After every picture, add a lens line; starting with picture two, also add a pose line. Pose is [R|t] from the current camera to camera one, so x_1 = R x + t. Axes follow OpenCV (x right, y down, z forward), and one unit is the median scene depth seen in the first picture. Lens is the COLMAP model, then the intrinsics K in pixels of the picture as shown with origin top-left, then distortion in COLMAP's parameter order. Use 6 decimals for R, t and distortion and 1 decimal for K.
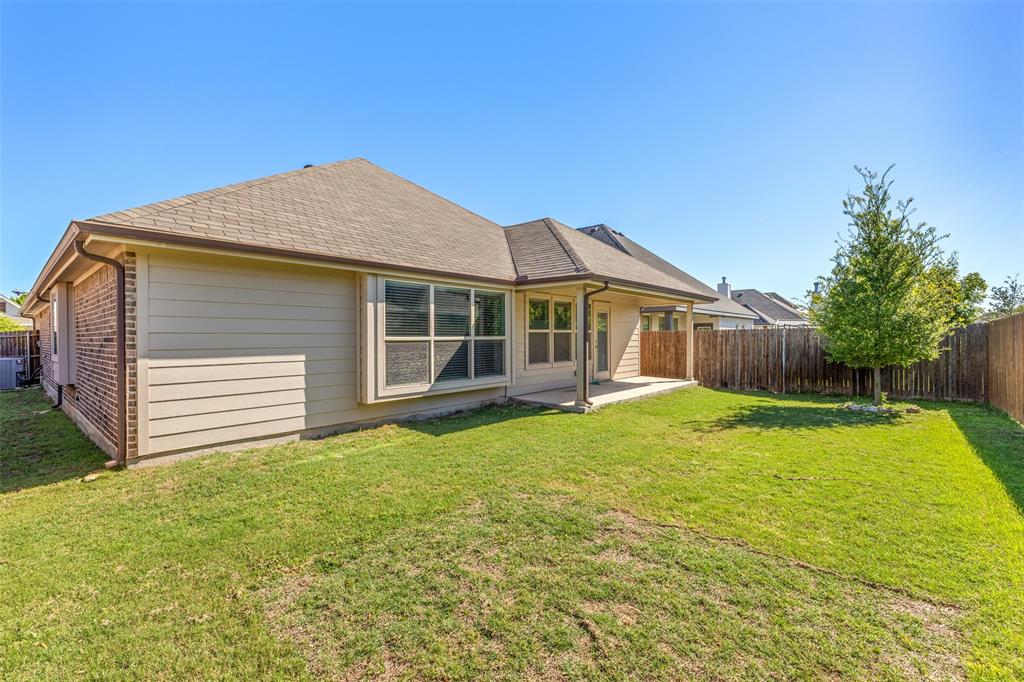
lens RADIAL K [[446.9, 0, 512.3], [0, 446.9, 341.1], [0, 0, 1]] dist [0.000000, 0.000000]
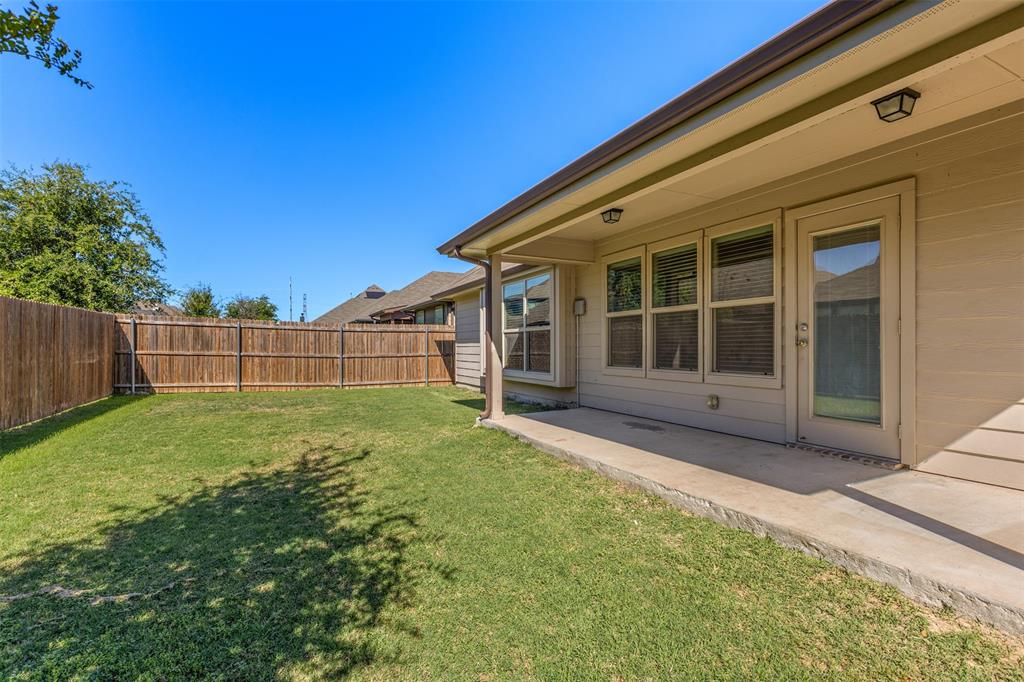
lens RADIAL K [[475.4, 0, 511.3], [0, 475.4, 342.0], [0, 0, 1]] dist [-0.006130, 0.000738]
pose [[-0.378427, -0.000595, -0.925631, 0.707165], [-0.001204, 0.999999, -0.000150, 0.016535], [0.925630, 0.001058, -0.378428, 1.103408]]
